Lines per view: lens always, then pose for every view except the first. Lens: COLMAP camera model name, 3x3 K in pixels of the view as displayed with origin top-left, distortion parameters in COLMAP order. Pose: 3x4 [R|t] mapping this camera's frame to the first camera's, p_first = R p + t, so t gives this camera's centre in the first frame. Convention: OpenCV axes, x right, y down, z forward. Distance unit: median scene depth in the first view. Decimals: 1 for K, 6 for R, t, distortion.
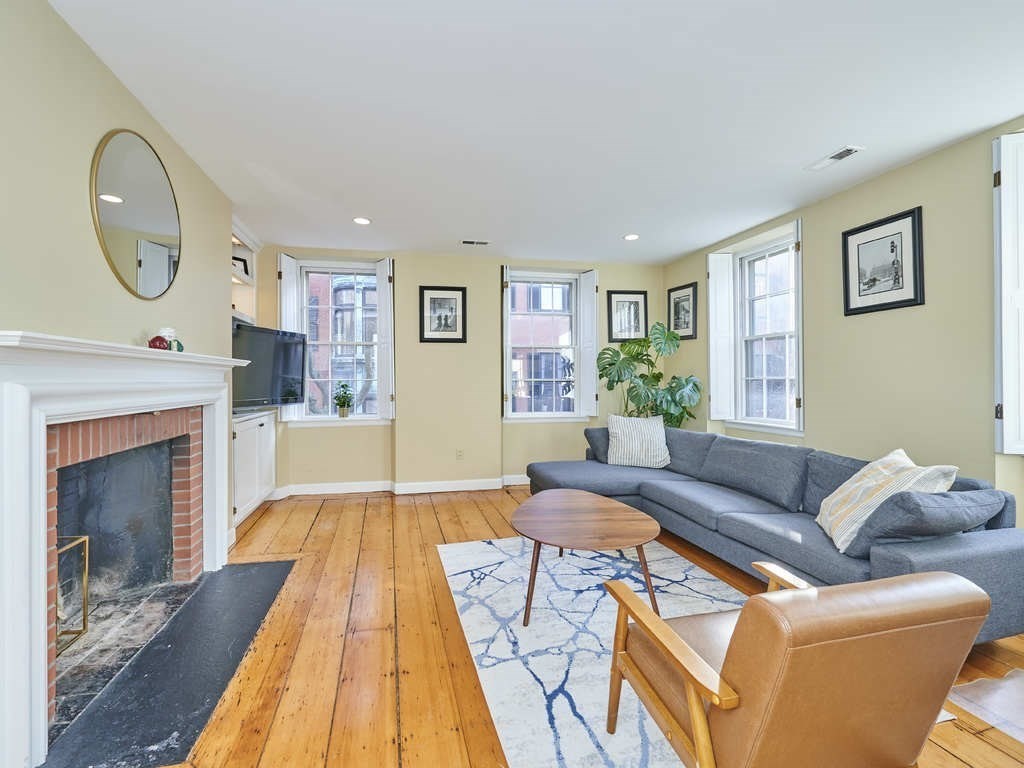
lens RADIAL K [[457.9, 0, 511.3], [0, 457.9, 378.7], [0, 0, 1]] dist [-0.002396, -0.000058]
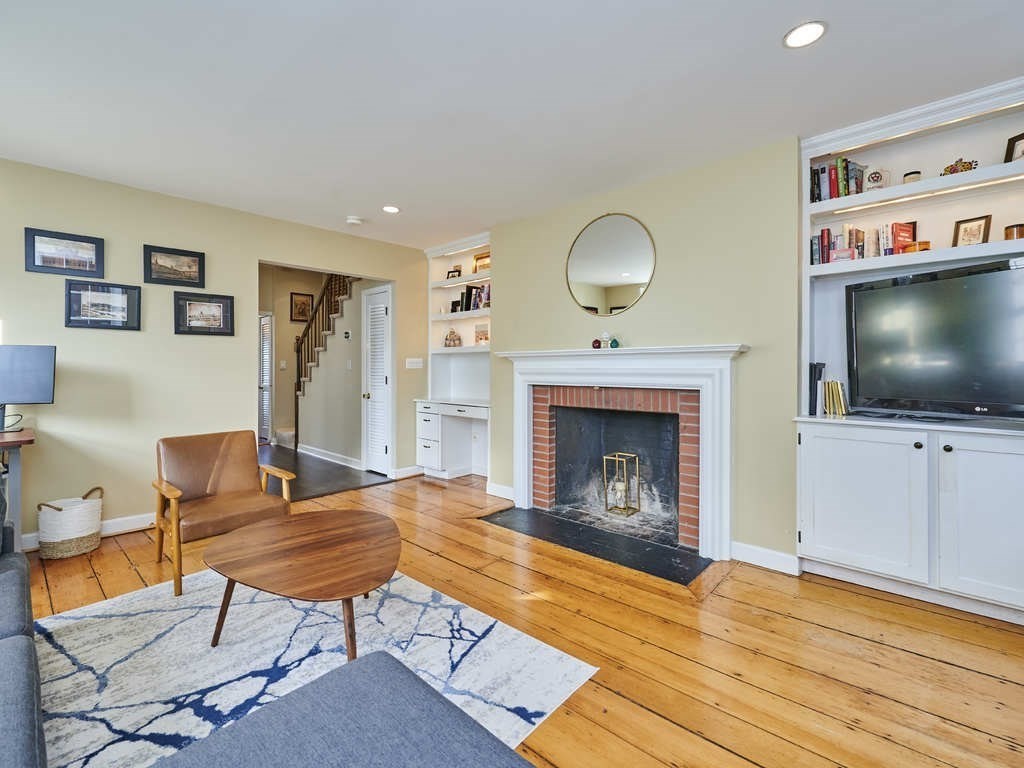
lens RADIAL K [[457.9, 0, 510.1], [0, 457.9, 367.2], [0, 0, 1]] dist [-0.002396, -0.000058]
pose [[-0.841657, 0.001933, -0.540010, 0.268536], [0.004622, 0.999983, -0.003625, 0.006263], [0.539993, -0.005547, -0.841651, 1.720599]]
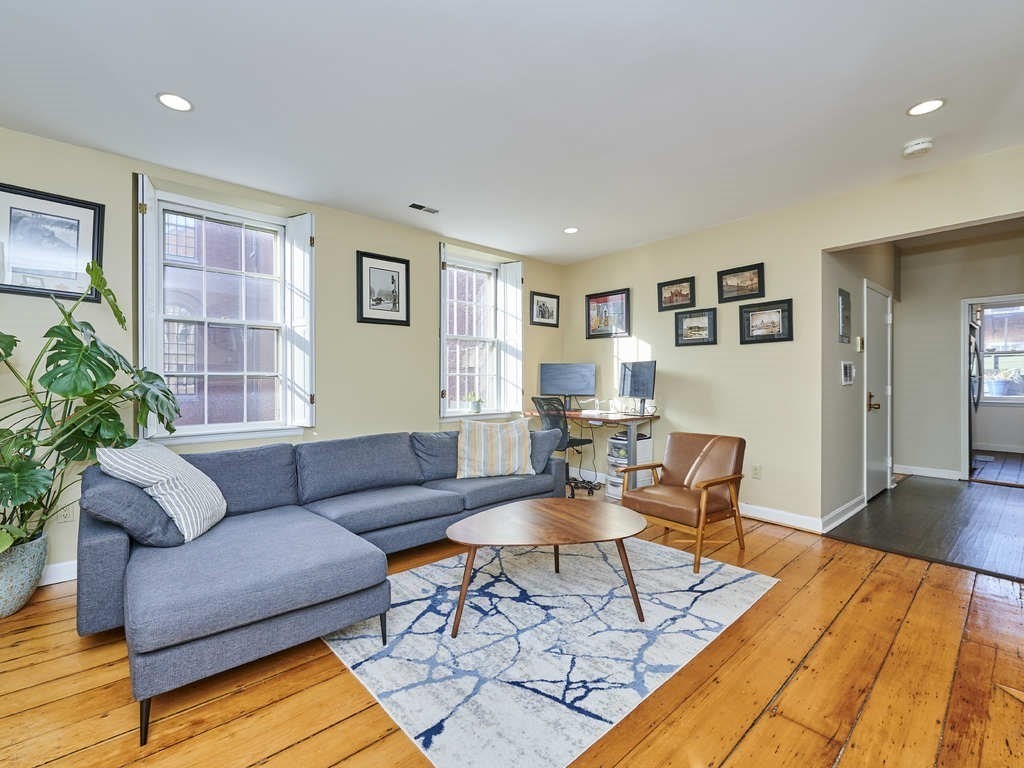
lens RADIAL K [[457.9, 0, 507.5], [0, 457.9, 378.9], [0, 0, 1]] dist [-0.002396, -0.000058]
pose [[-0.446752, 0.003388, 0.894651, -0.598608], [-0.000474, 0.999992, -0.004024, 0.017198], [-0.894658, -0.002222, -0.446747, 1.406770]]
